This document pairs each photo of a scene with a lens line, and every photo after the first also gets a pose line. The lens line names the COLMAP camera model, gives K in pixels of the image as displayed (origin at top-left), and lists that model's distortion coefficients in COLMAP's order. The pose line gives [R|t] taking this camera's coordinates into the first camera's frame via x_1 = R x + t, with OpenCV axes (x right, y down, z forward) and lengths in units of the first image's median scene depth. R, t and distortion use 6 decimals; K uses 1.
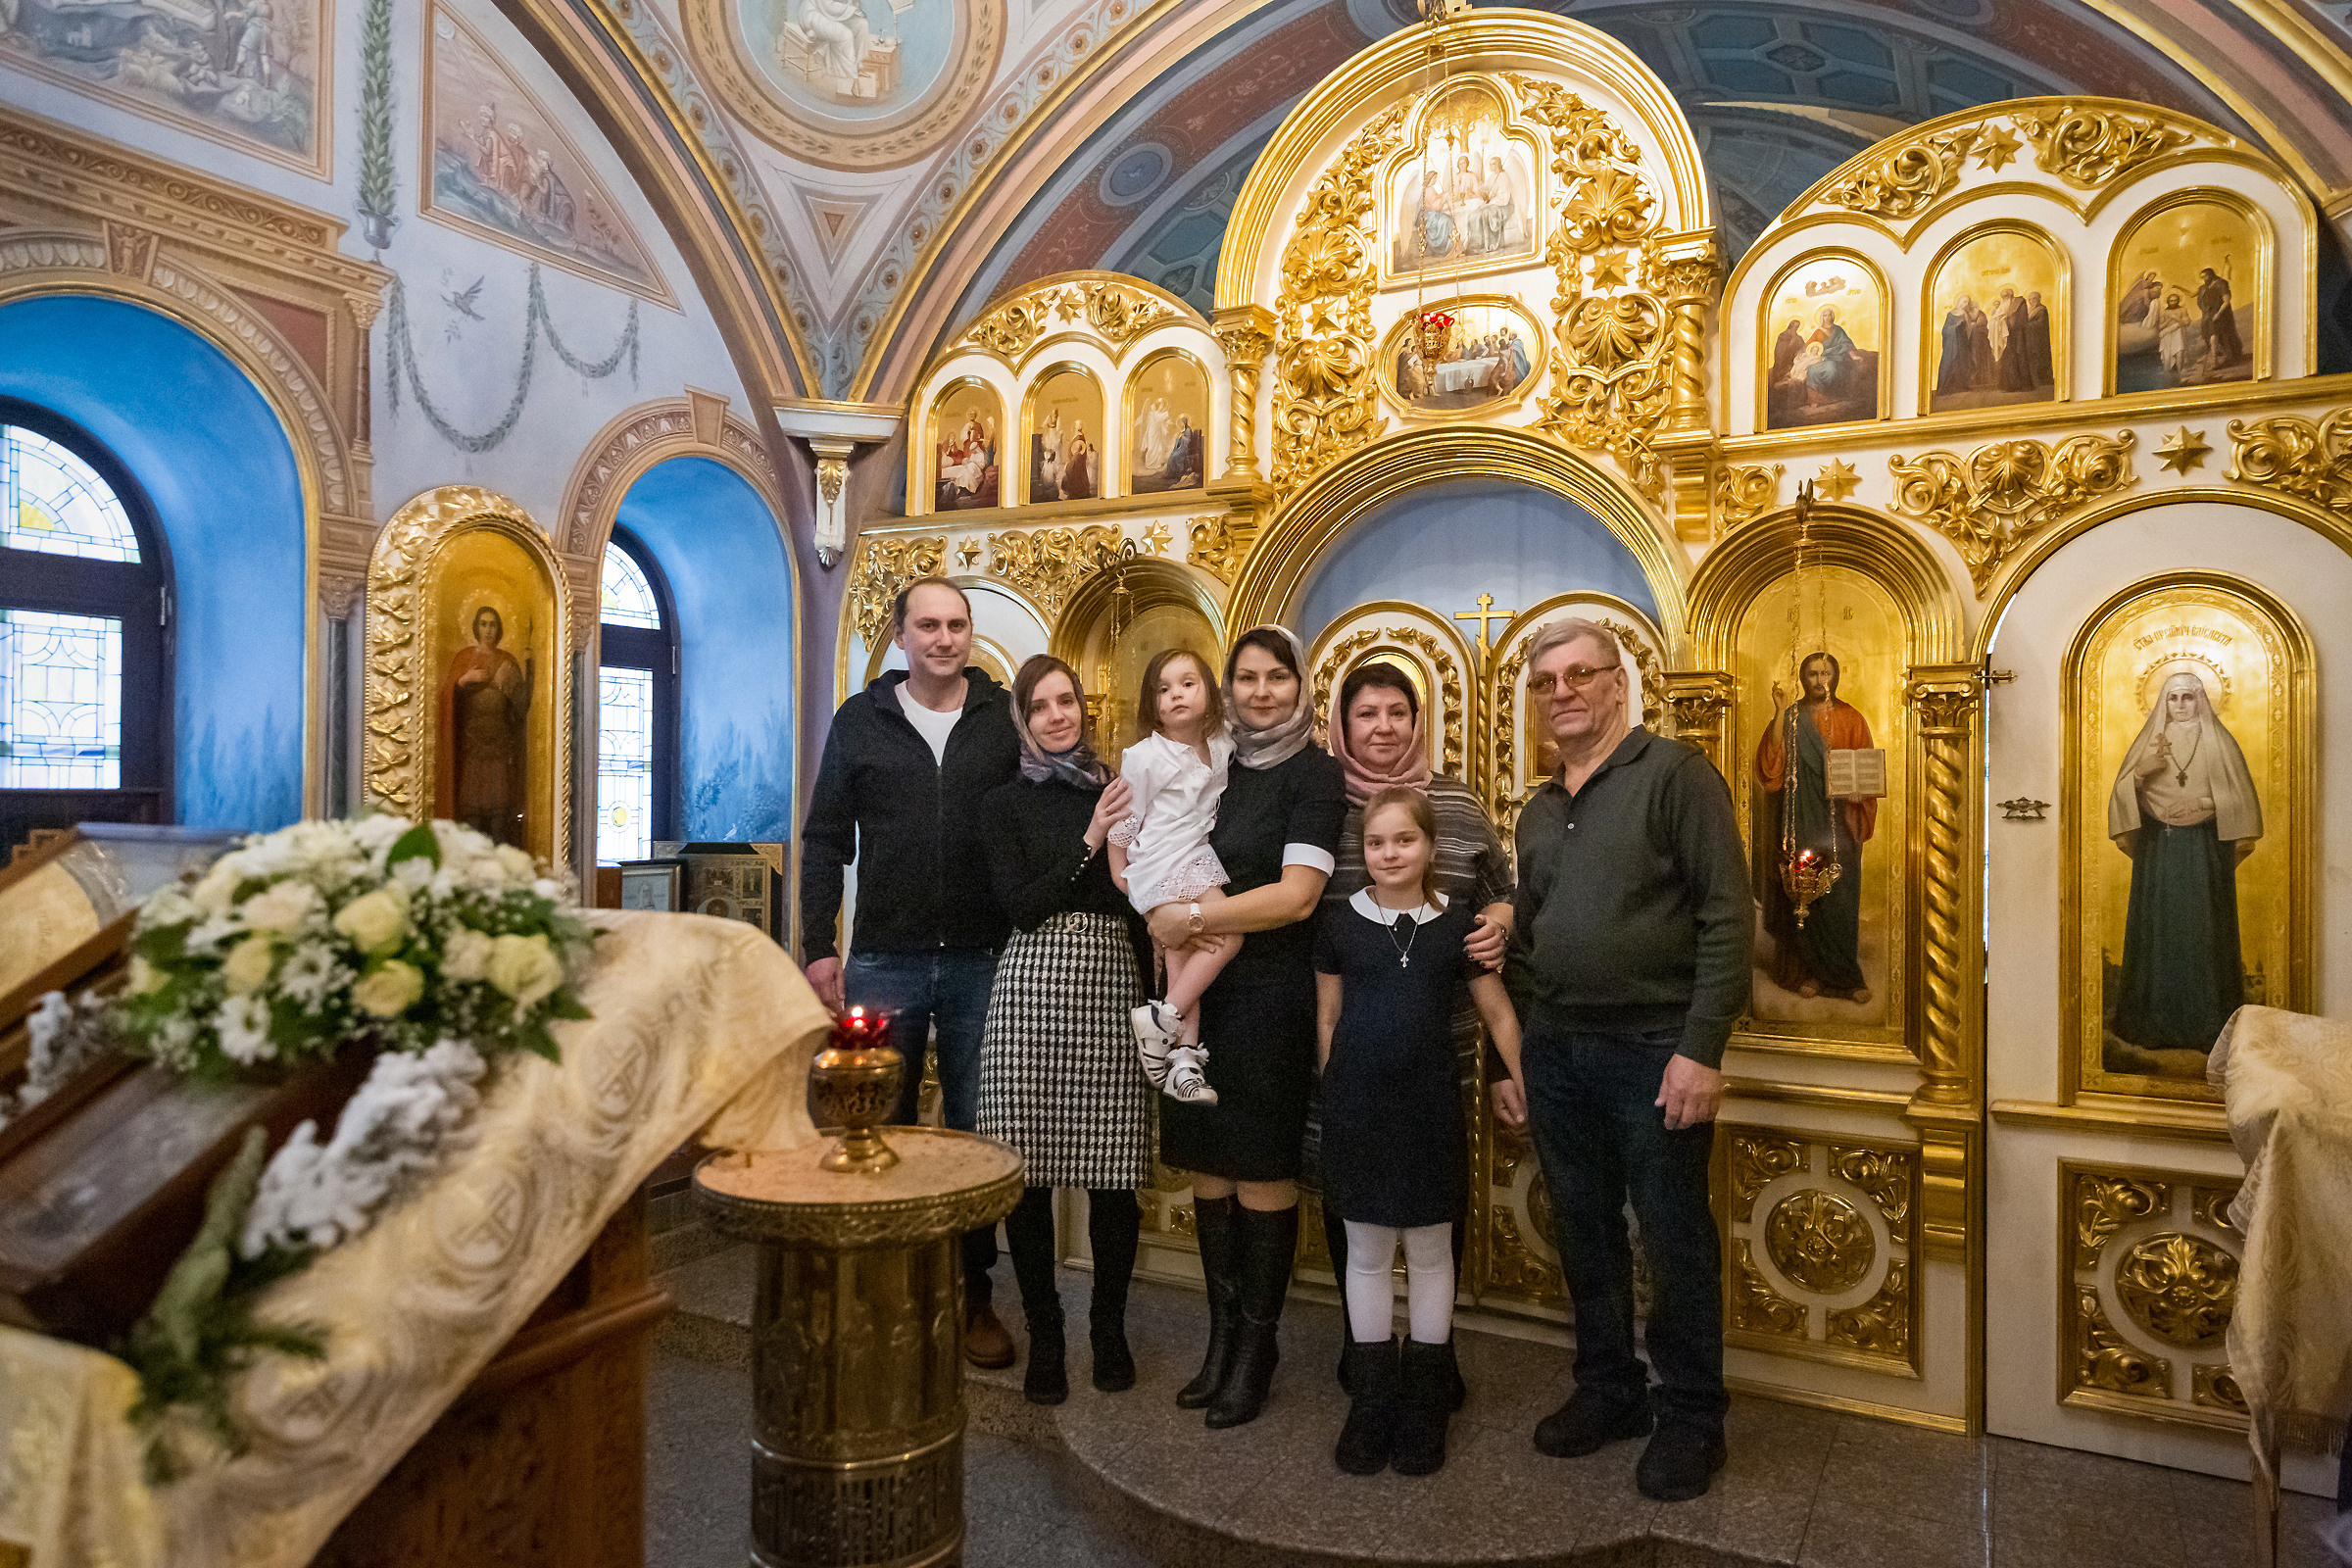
lens RADIAL K [[1529.7, 0, 1157.2], [0, 1529.7, 774.4], [0, 0, 1]] dist [0.004396, 0.002546]
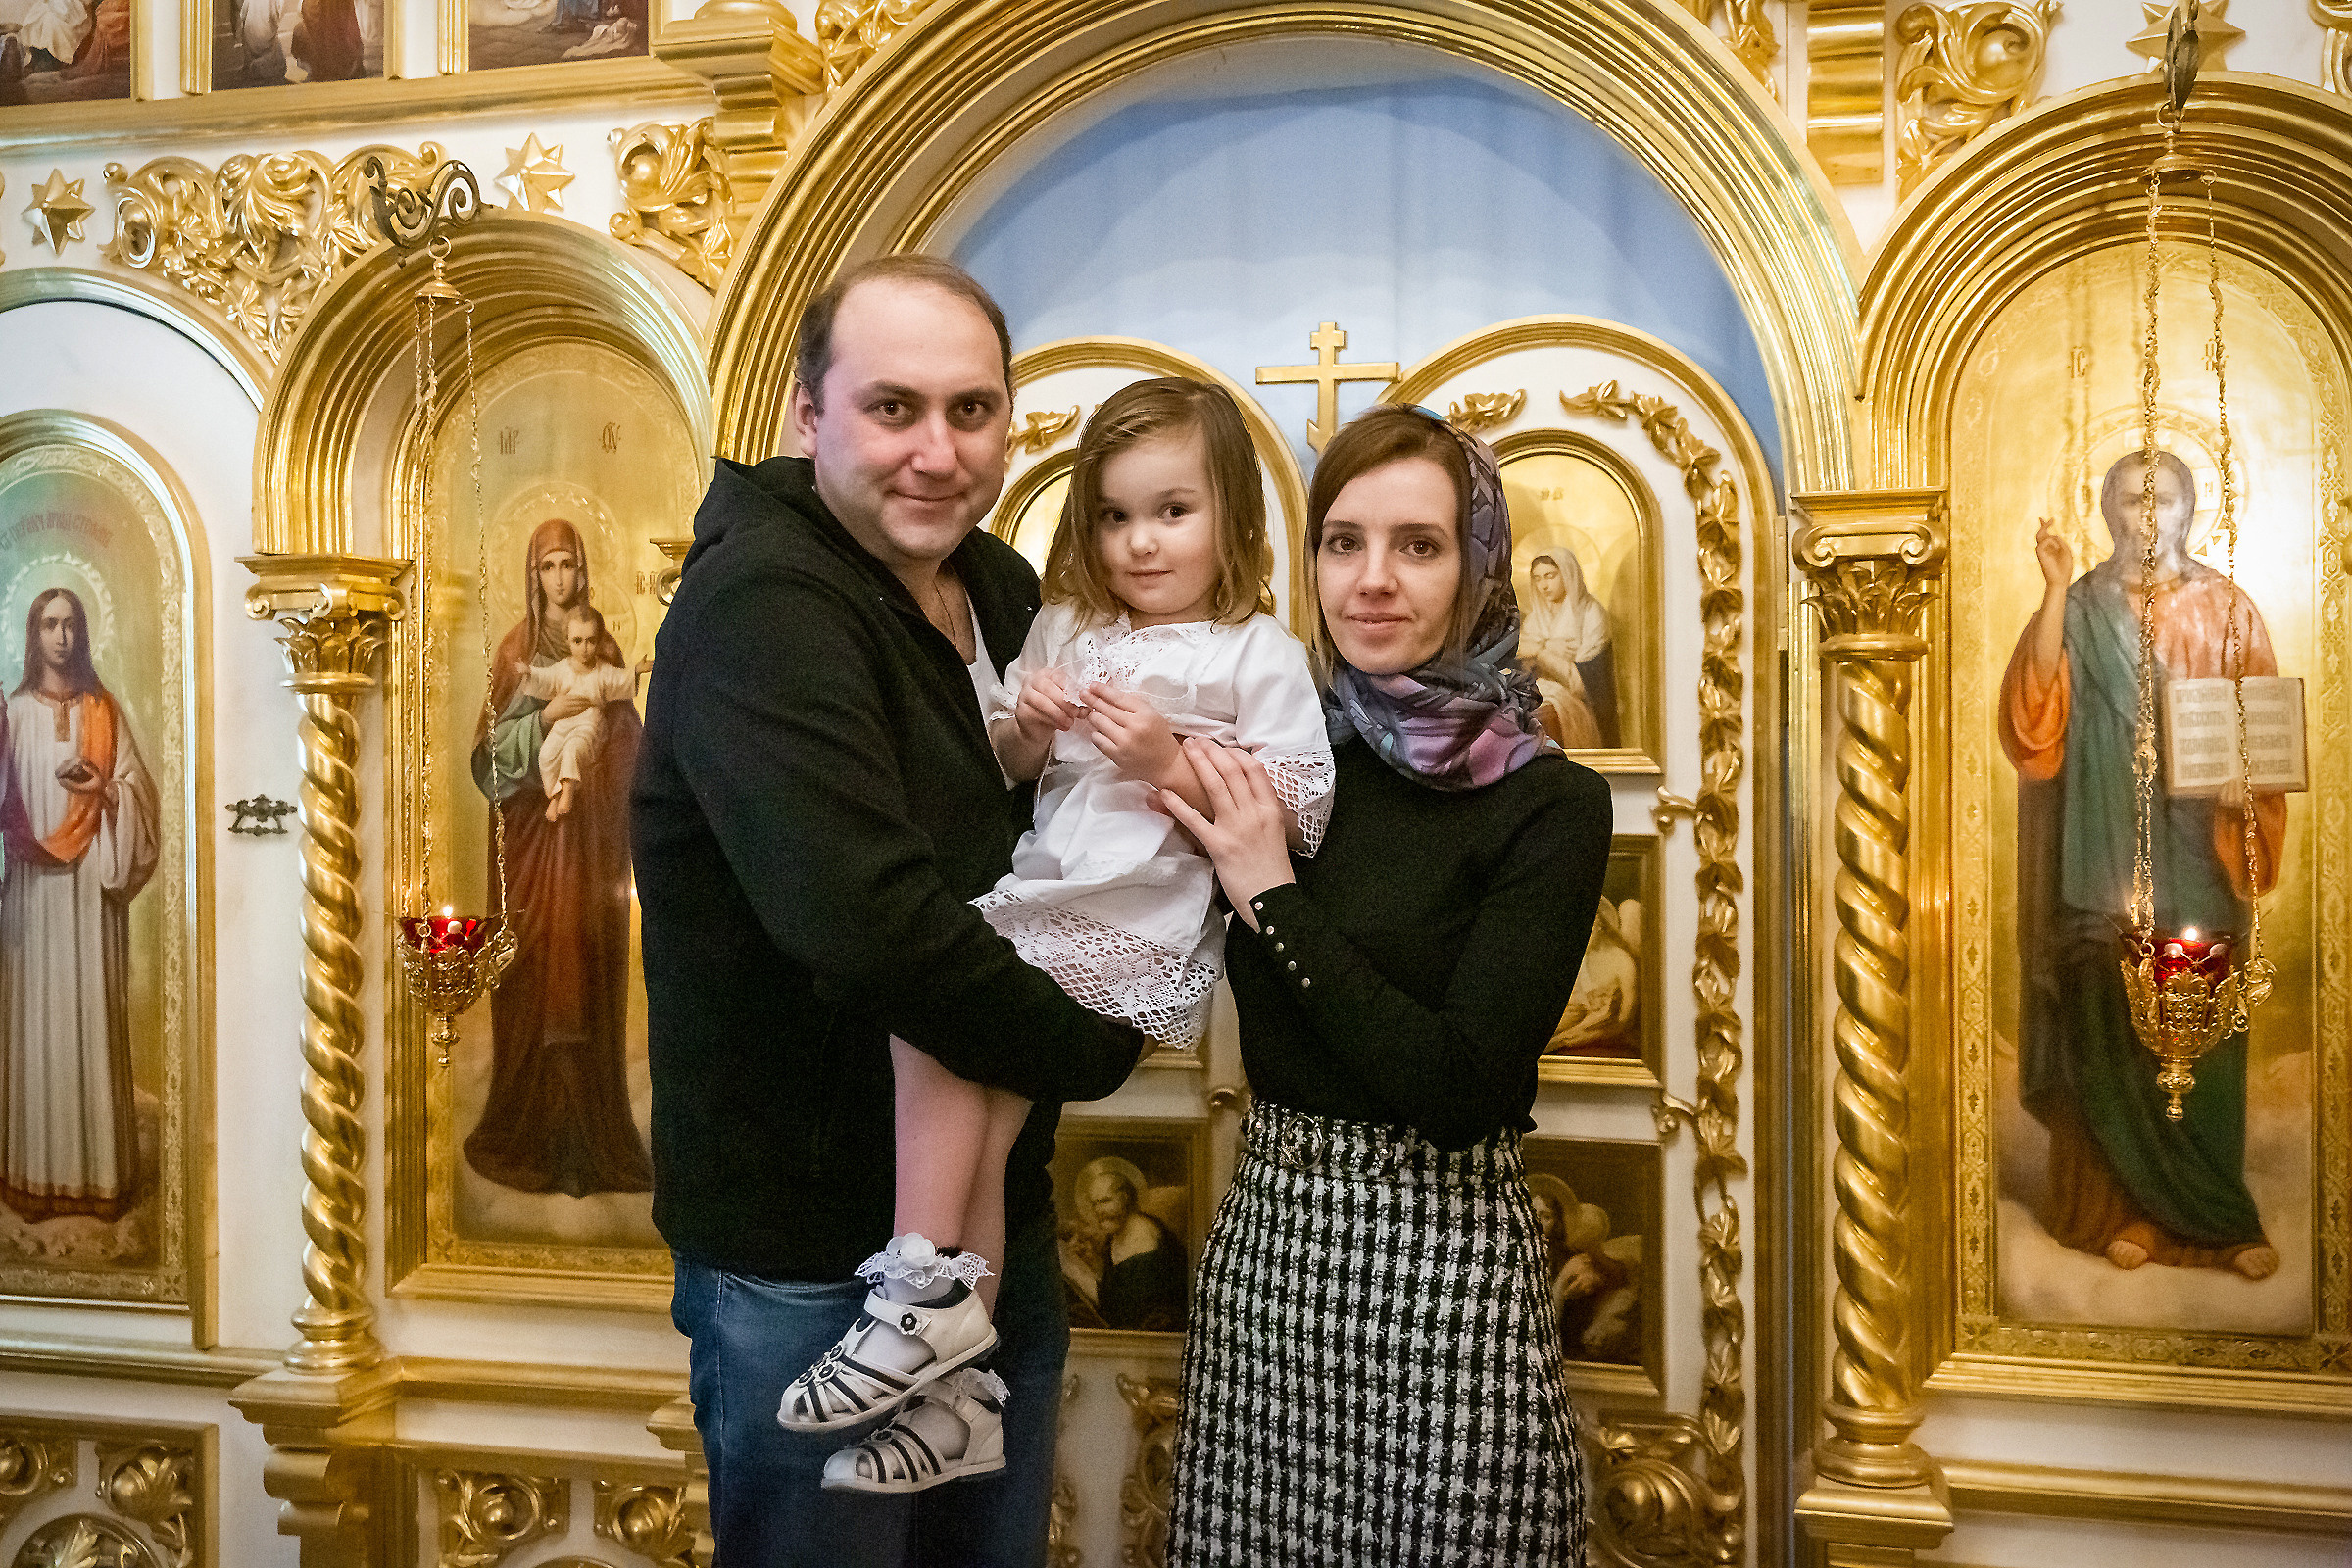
lens RADIAL K [[2307.6, 0, 1180.7], [0, 2307.6, 789.6], [0, 0, 1]] dist [0.006152, 0.000000]
pose [[0.969940, -0.015697, 0.242839, 0.017125], [0.010924, 0.999720, 0.020986, -0.002125], [-0.243100, -0.017702, 0.969840, 0.412567]]
